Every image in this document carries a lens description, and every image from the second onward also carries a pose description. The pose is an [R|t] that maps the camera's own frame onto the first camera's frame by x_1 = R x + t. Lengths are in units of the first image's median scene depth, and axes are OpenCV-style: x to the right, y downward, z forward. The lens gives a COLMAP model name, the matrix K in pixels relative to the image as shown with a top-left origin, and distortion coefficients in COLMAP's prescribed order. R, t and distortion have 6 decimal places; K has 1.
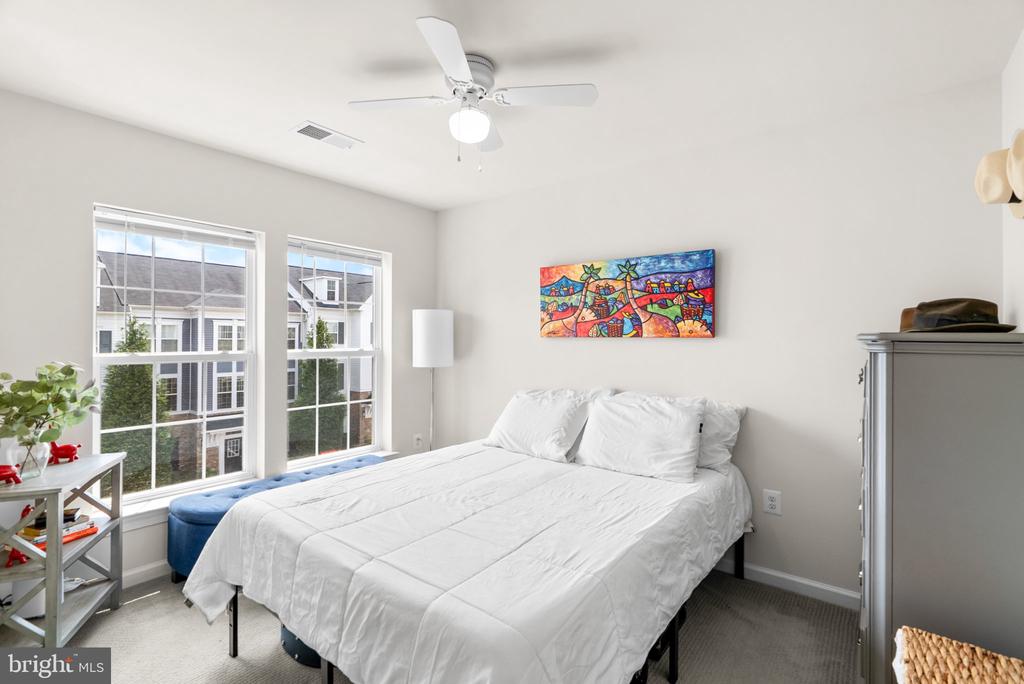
lens RADIAL K [[470.3, 0, 512.0], [0, 470.3, 342.0], [0, 0, 1]] dist [-0.003077, -0.000260]
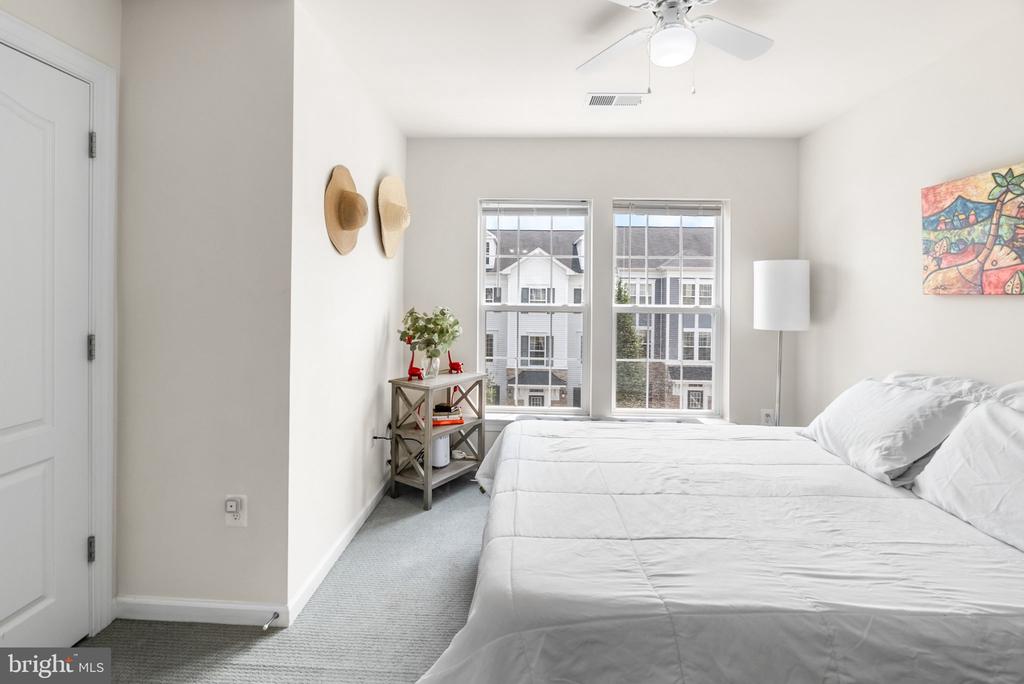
lens RADIAL K [[484.1, 0, 511.6], [0, 484.1, 300.3], [0, 0, 1]] dist [0.000580, 0.000647]
pose [[0.595471, 0.017632, -0.803184, 0.279690], [-0.018149, 0.999799, 0.008493, 0.002844], [0.803172, 0.009519, 0.595671, 0.144986]]
